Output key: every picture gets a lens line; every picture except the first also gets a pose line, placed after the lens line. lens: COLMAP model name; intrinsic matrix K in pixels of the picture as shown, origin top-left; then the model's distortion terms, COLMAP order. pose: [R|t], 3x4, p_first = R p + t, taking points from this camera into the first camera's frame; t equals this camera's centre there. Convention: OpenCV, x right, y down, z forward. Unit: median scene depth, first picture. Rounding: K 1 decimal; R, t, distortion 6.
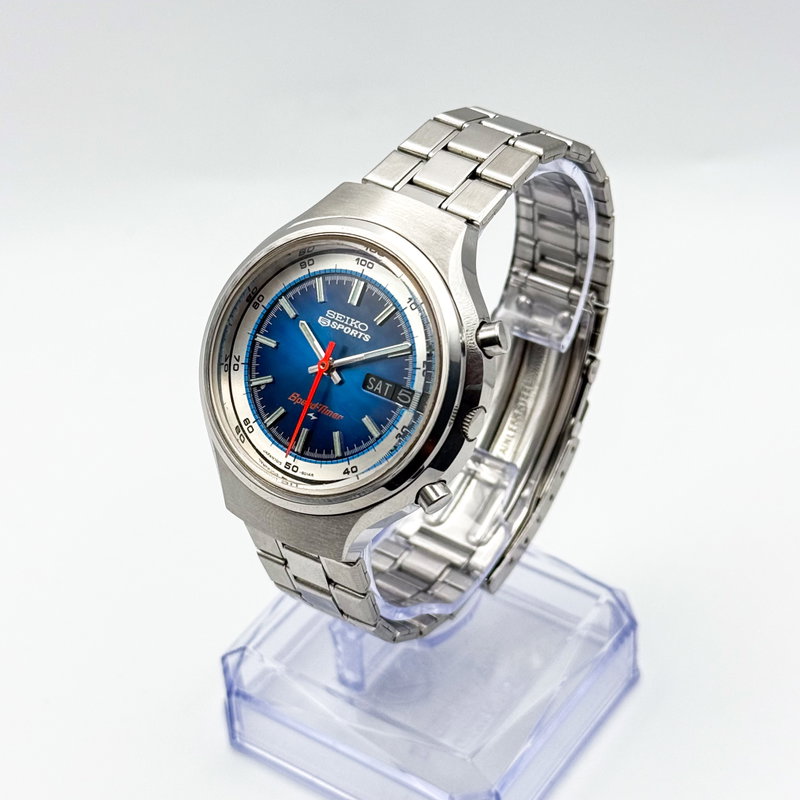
lens RADIAL K [[1970.2, 0, 400.0], [0, 1970.2, 400.0], [0, 0, 1]] dist [-0.023556, -0.102242]
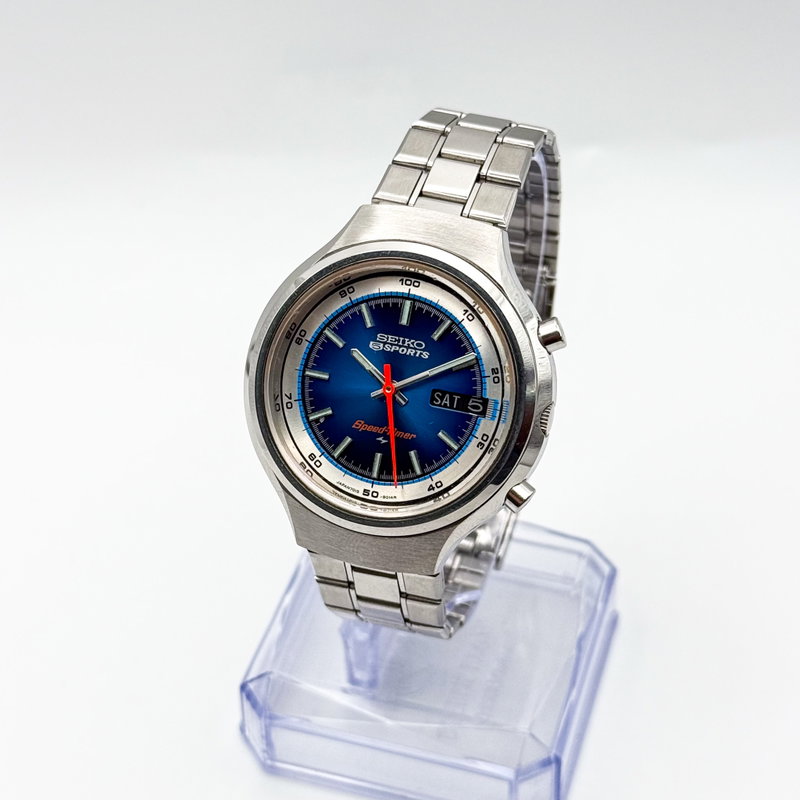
lens RADIAL K [[1970.2, 0, 400.0], [0, 1970.2, 400.0], [0, 0, 1]] dist [-0.023556, -0.102242]
pose [[0.953921, -0.180320, 0.239831, -0.272142], [0.169983, 0.983412, 0.063292, -0.073829], [-0.247265, -0.019608, 0.968749, 0.017455]]
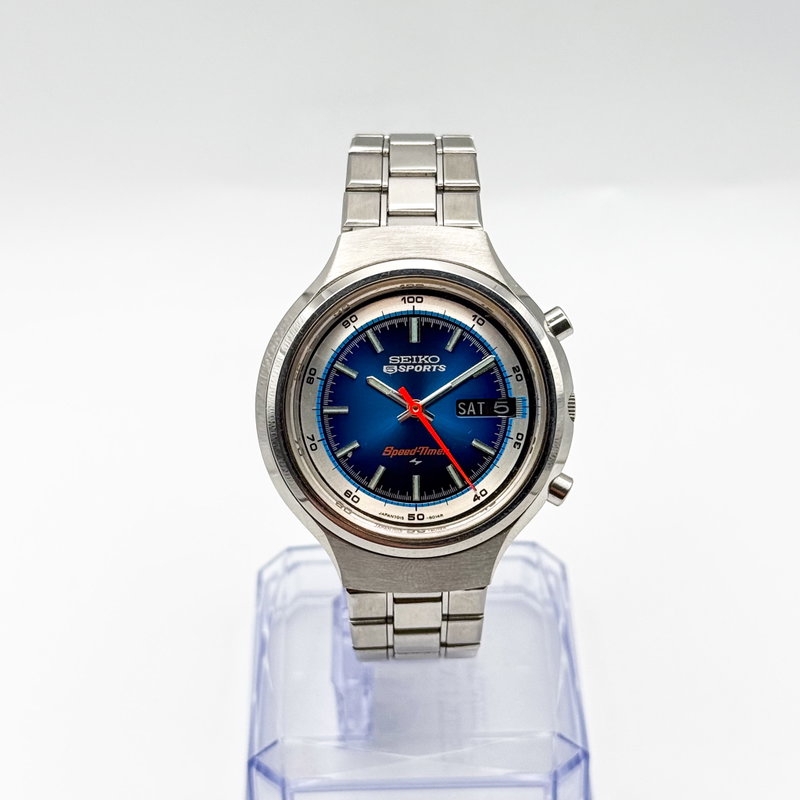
lens RADIAL K [[1970.2, 0, 400.0], [0, 1970.2, 400.0], [0, 0, 1]] dist [-0.023556, -0.102242]
pose [[0.817137, -0.345502, 0.461428, -0.495686], [0.349804, 0.933446, 0.079471, -0.101956], [-0.458176, 0.096471, 0.883611, 0.118298]]
